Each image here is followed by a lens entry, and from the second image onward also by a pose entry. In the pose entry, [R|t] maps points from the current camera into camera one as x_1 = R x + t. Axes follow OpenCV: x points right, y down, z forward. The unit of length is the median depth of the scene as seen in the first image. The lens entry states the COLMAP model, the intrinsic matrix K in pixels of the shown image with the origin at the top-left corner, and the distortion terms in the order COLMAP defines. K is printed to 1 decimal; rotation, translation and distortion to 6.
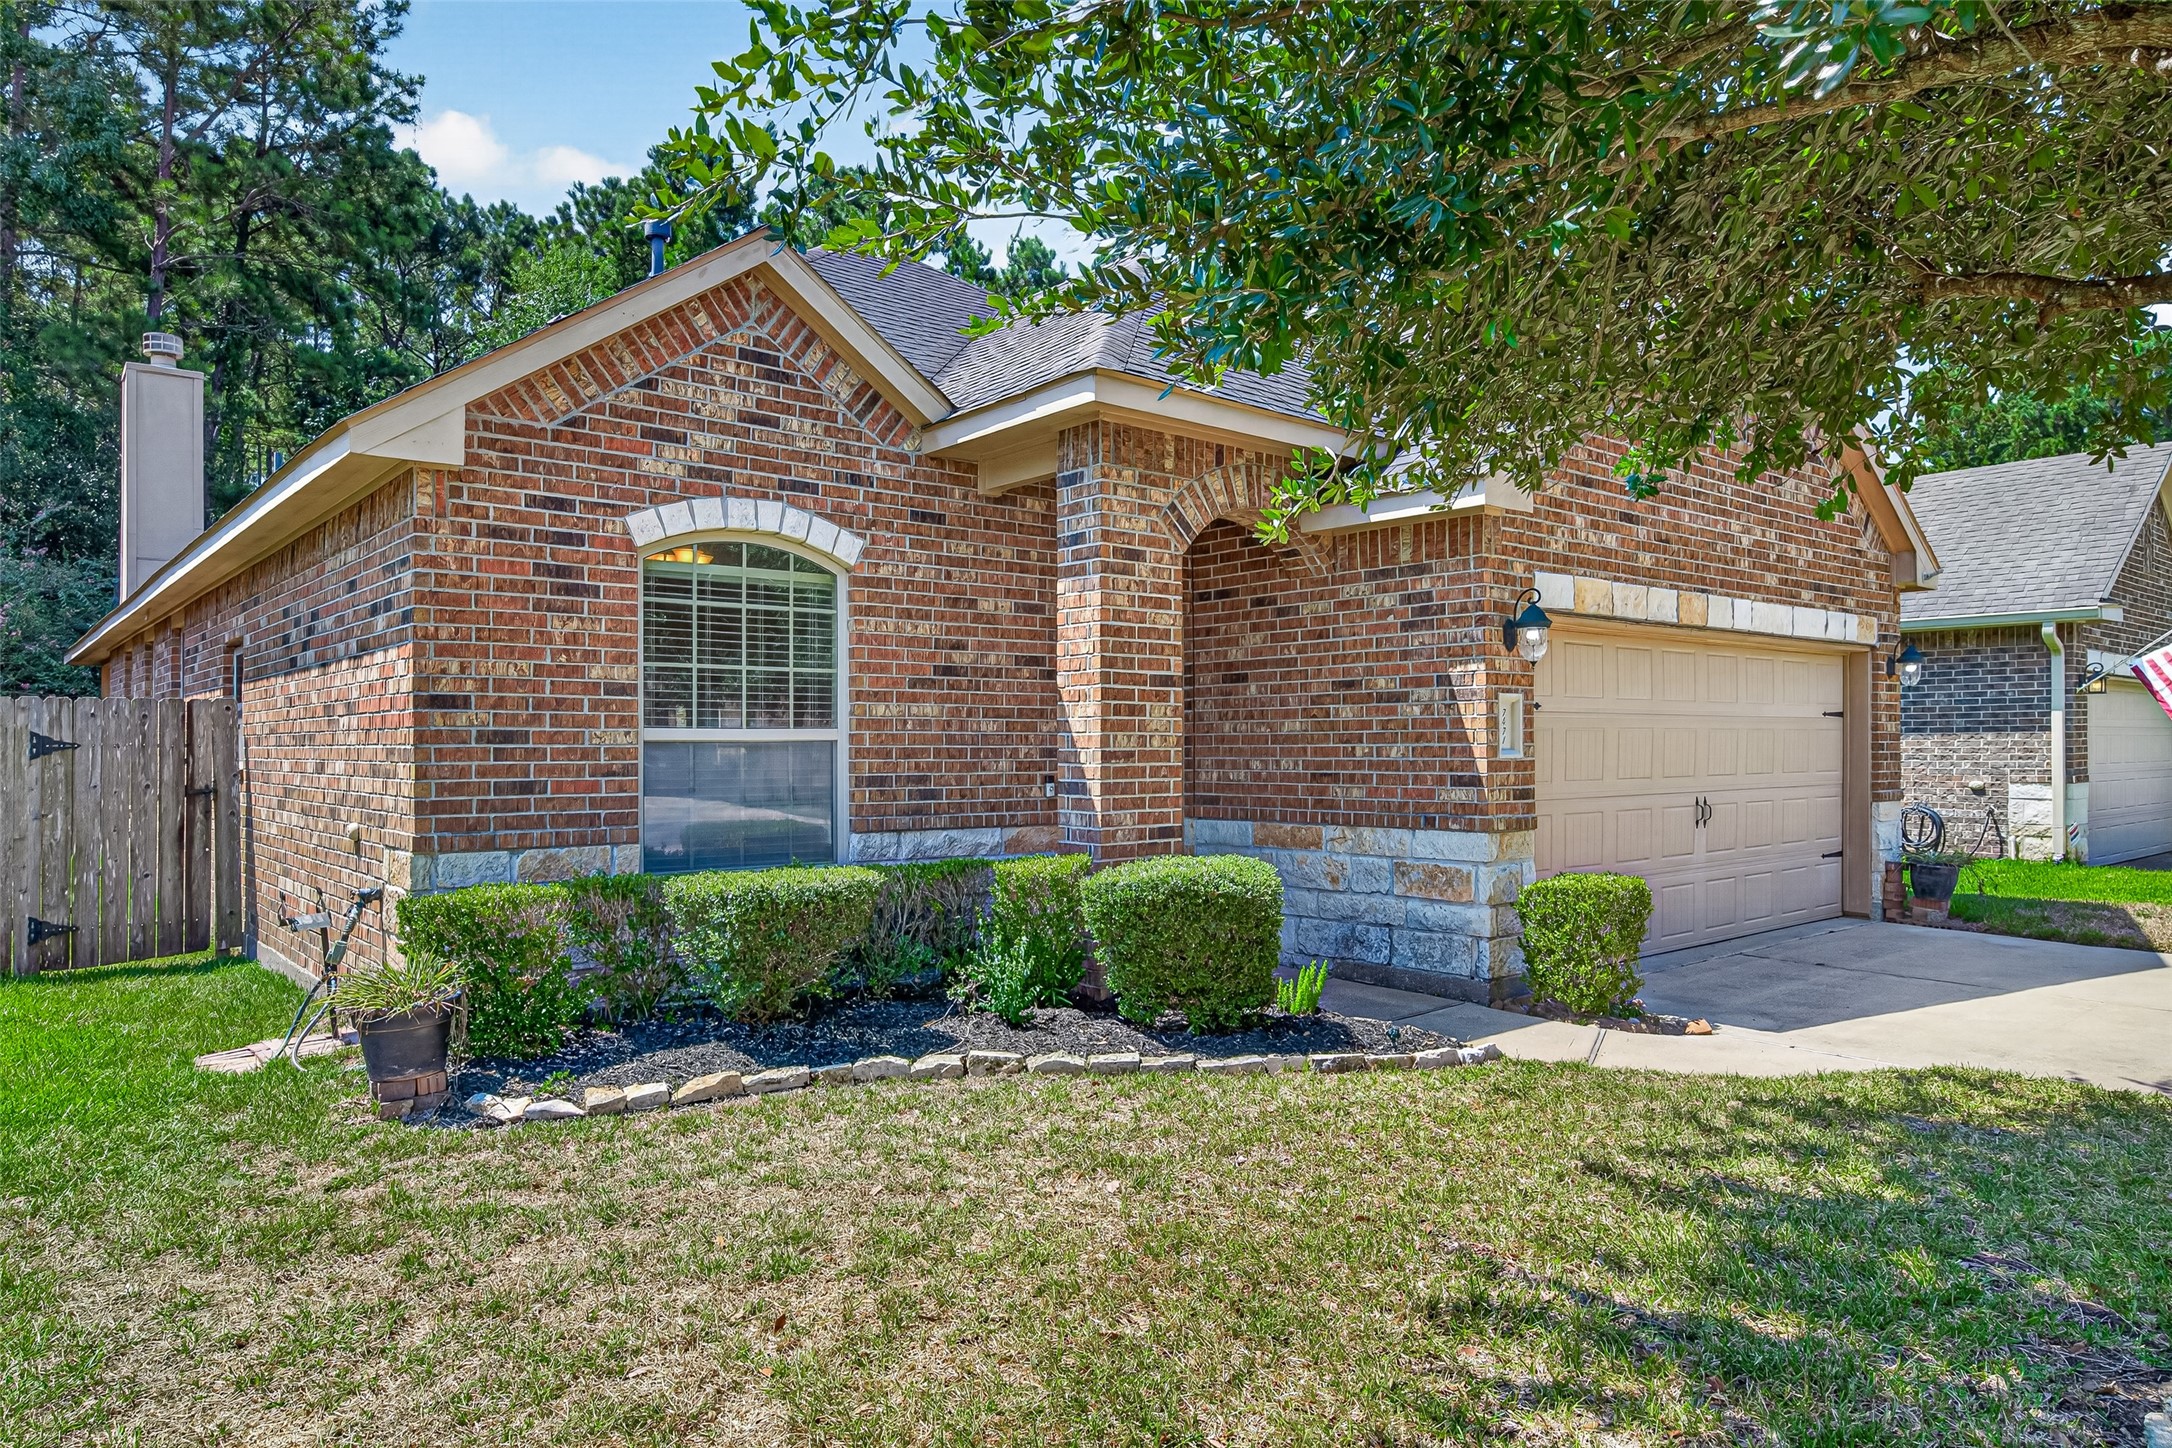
lens RADIAL K [[1369.5, 0, 1090.7], [0, 1369.5, 747.3], [0, 0, 1]] dist [-0.009488, -0.001060]
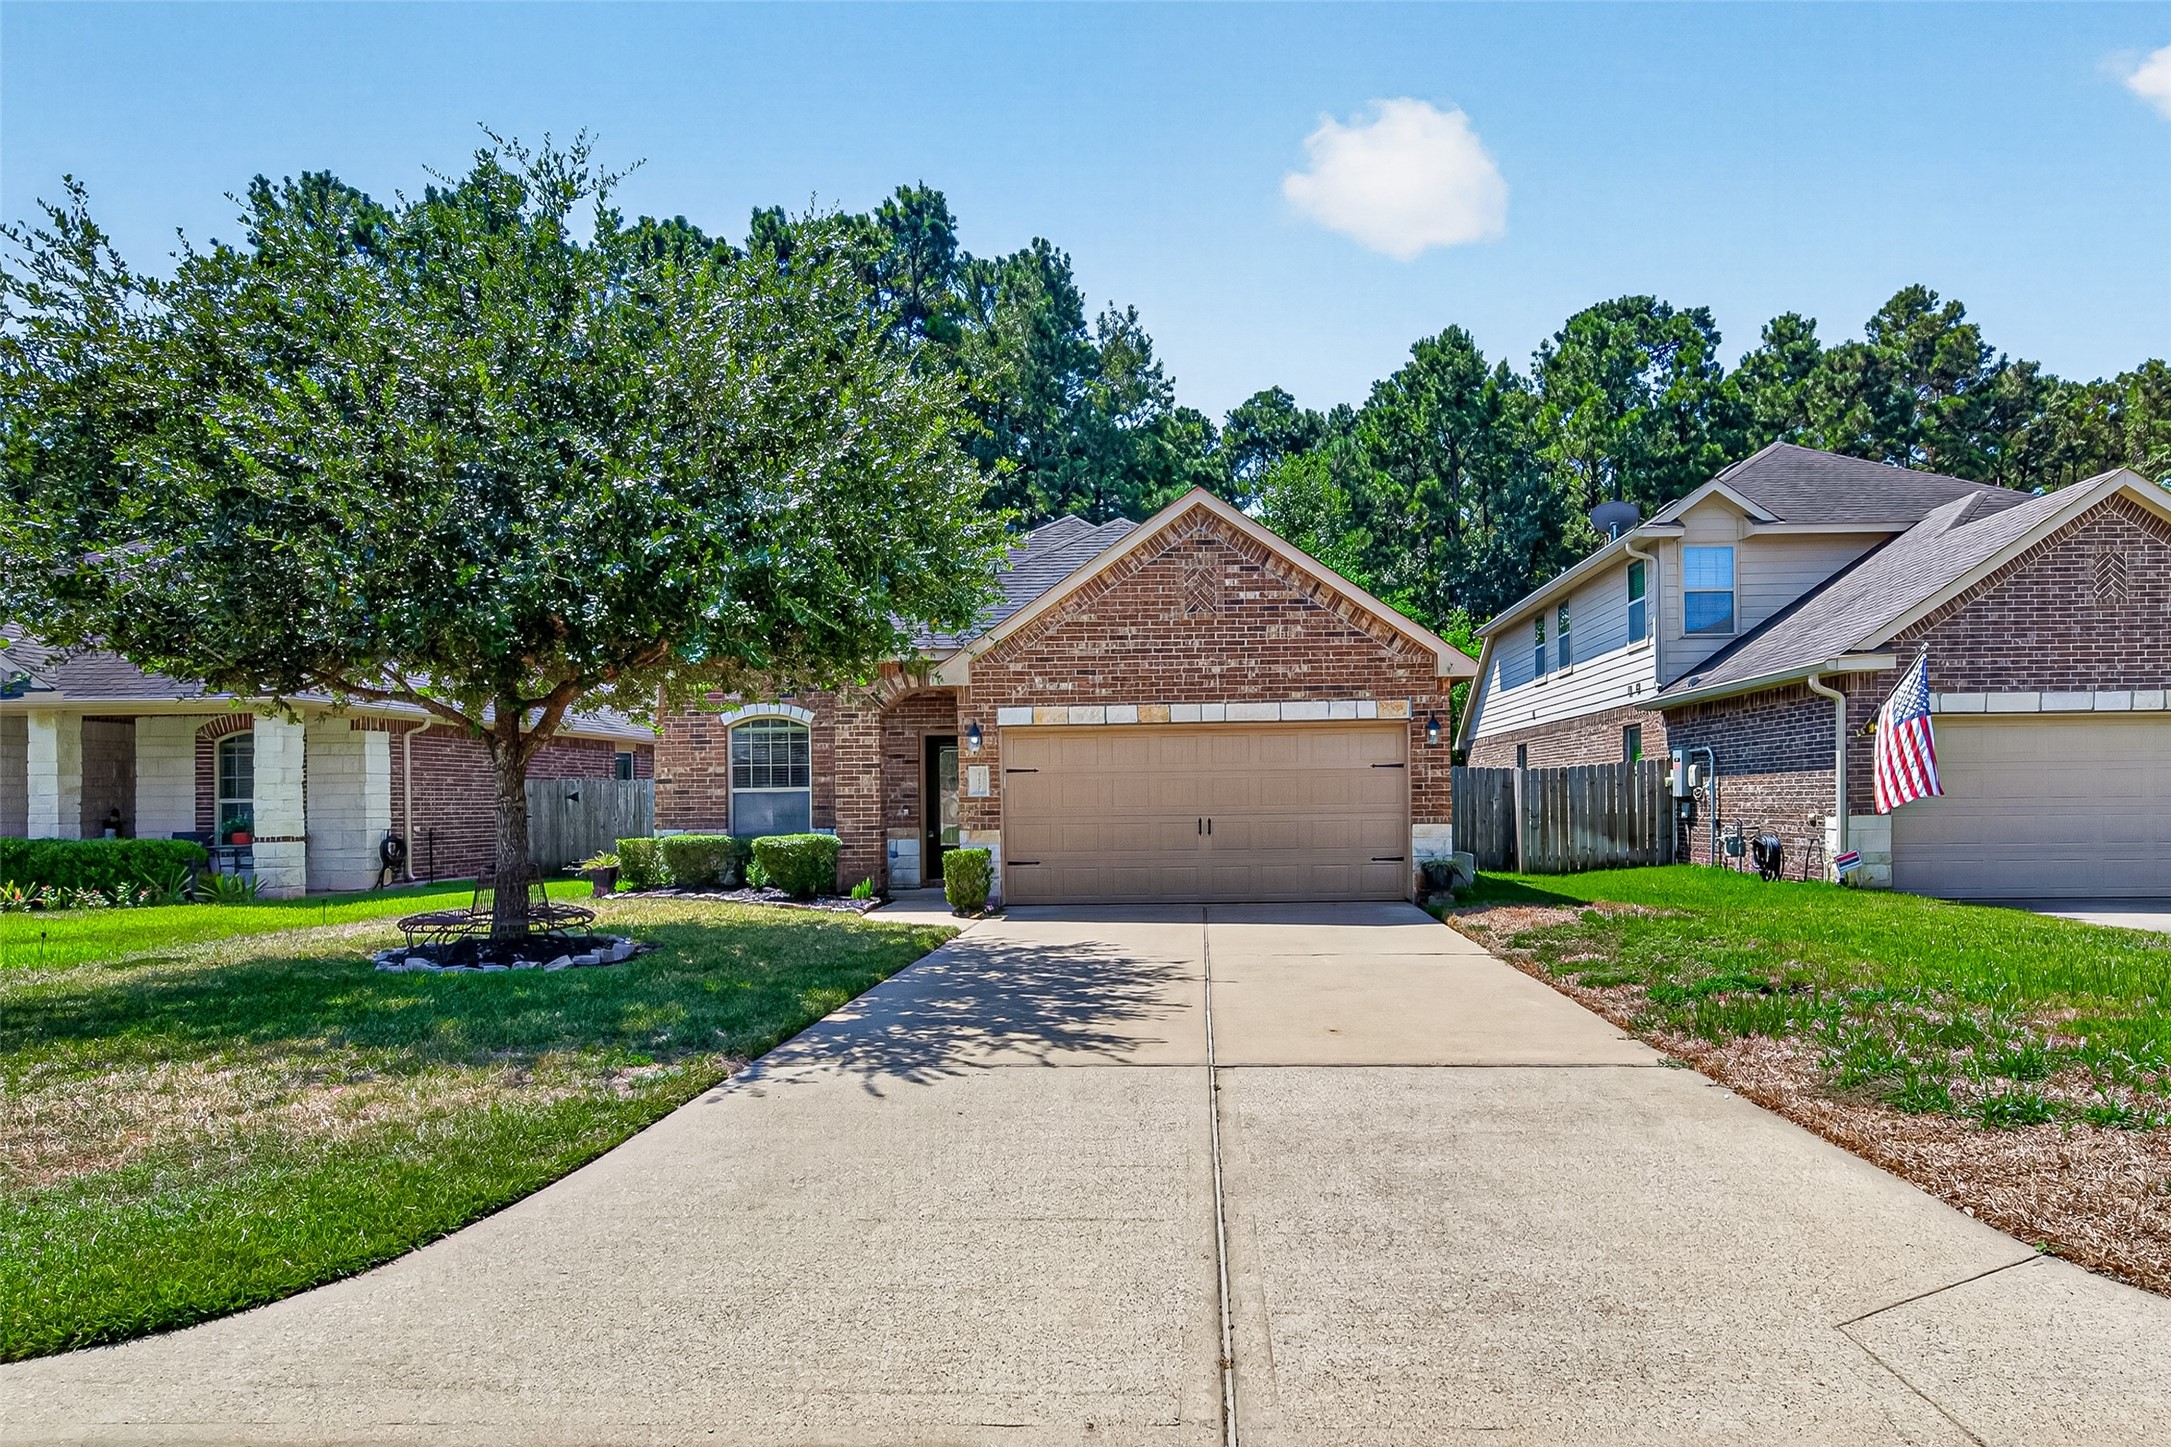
lens RADIAL K [[1213.5, 0, 1165.0], [0, 1213.5, 800.5], [0, 0, 1]] dist [0.001657, 0.000788]
pose [[0.737139, -0.007291, -0.675702, 1.906841], [0.009472, 0.999955, -0.000456, 0.018993], [0.675675, -0.006064, 0.737175, -0.231580]]
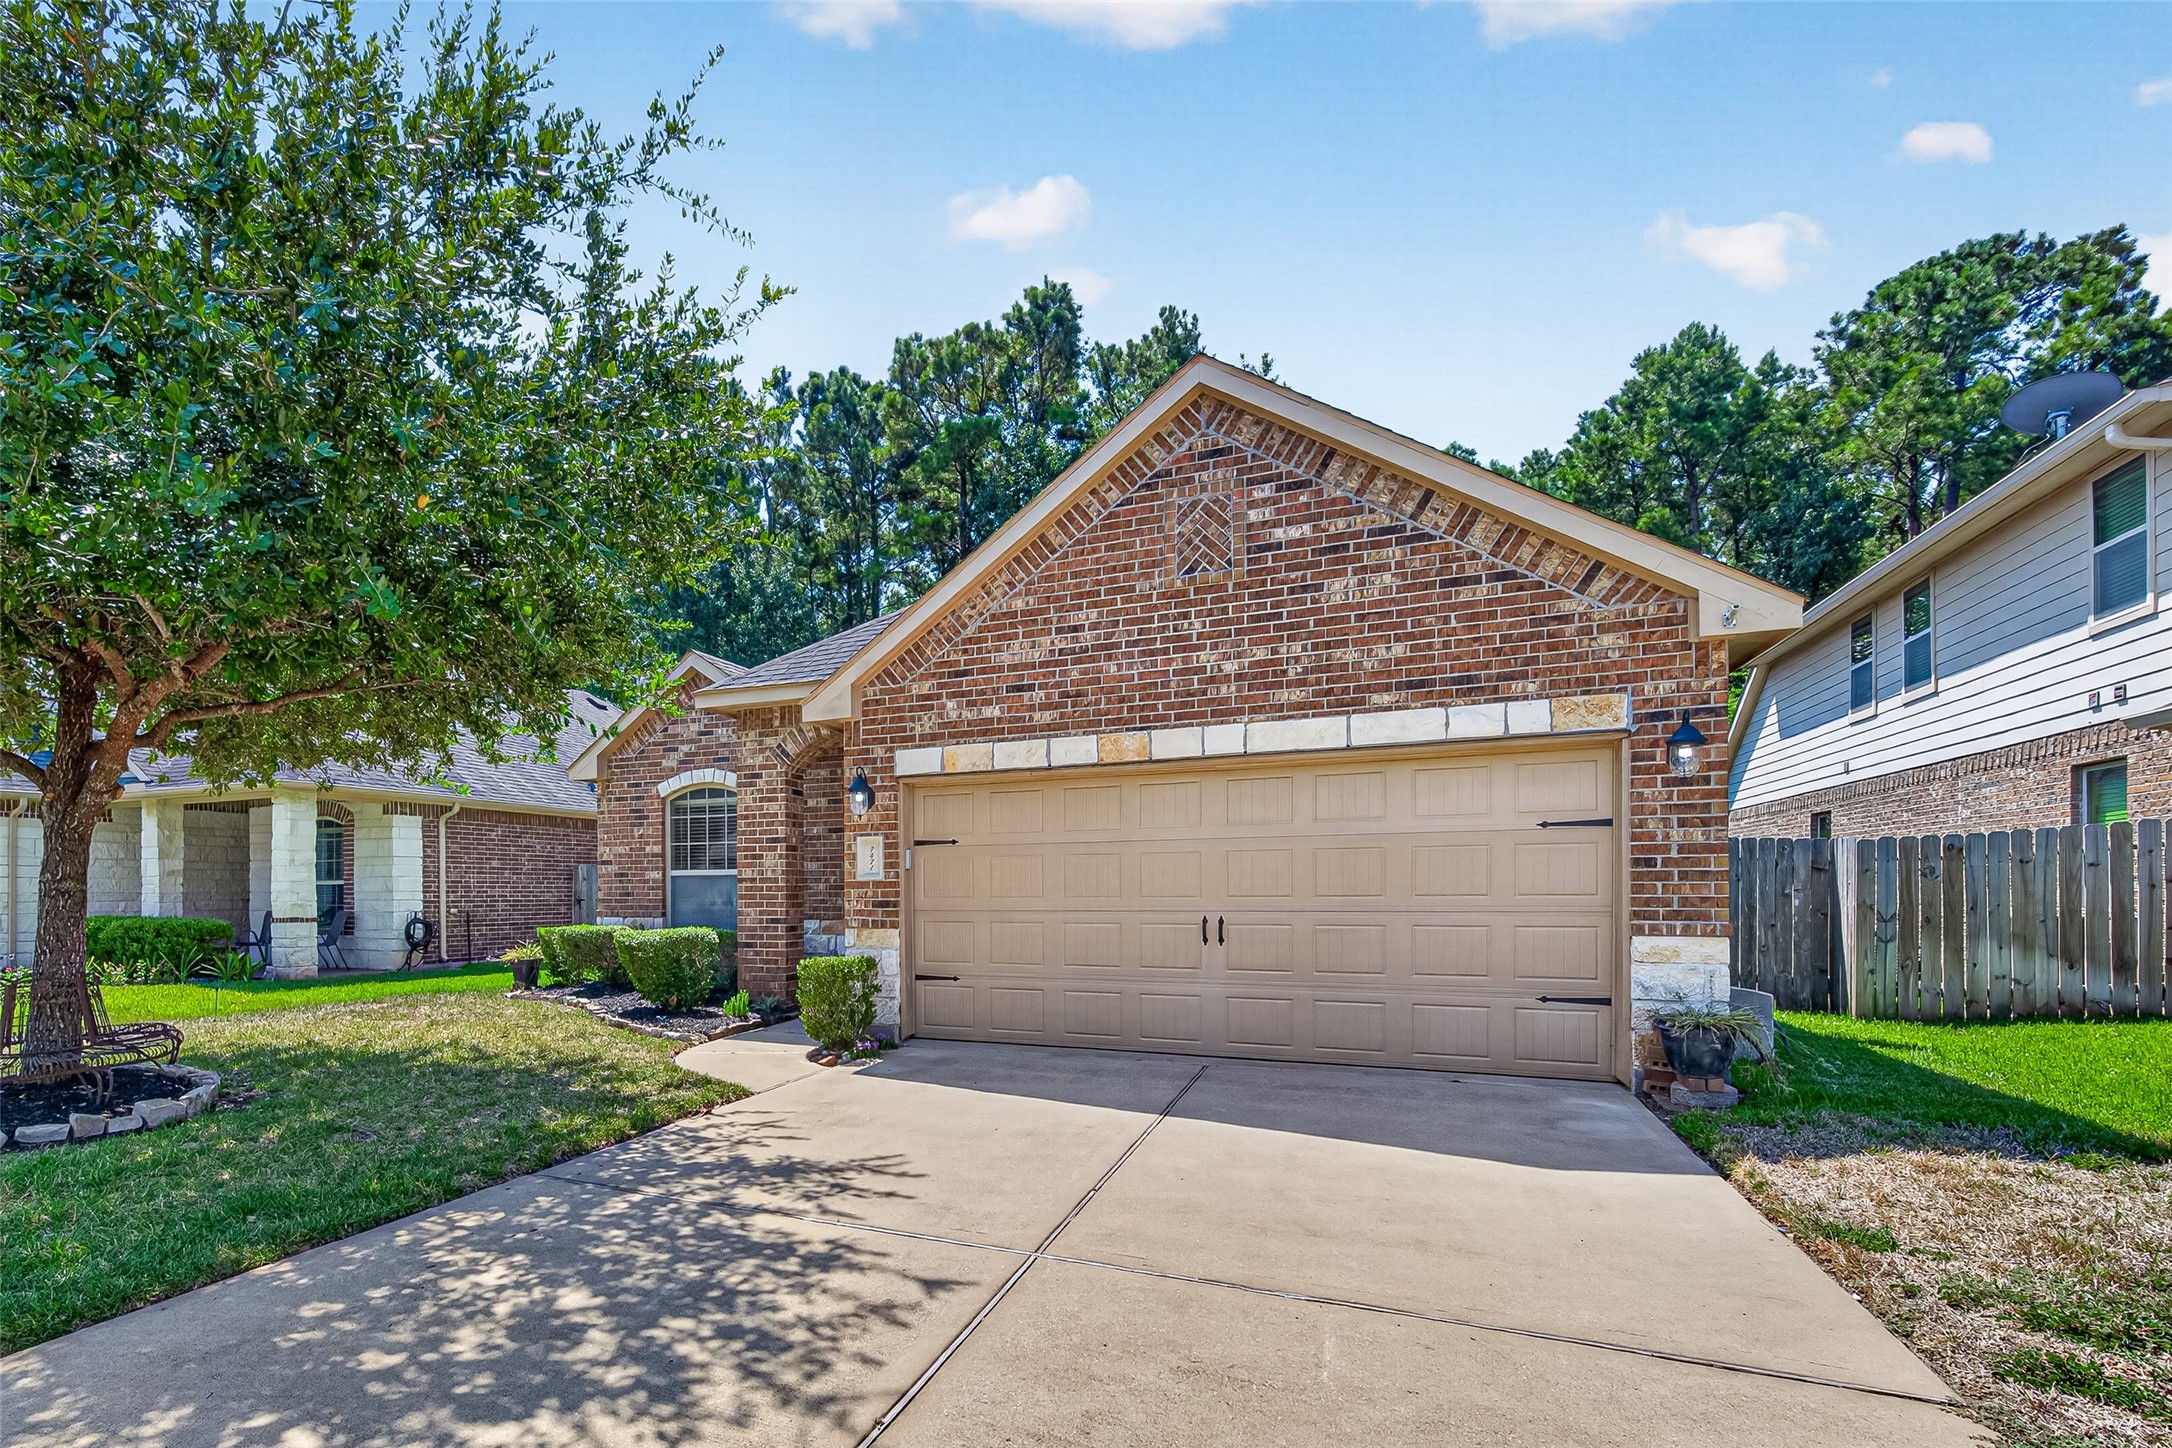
lens RADIAL K [[1018.7, 0, 887.9], [0, 1018.7, 898.9], [0, 0, 1]] dist [0.016284, -0.000640]
pose [[0.397980, 0.005910, -0.917375, 1.403183], [0.001923, 0.999972, 0.007276, 0.022041], [0.917392, -0.004660, 0.397957, 0.594744]]
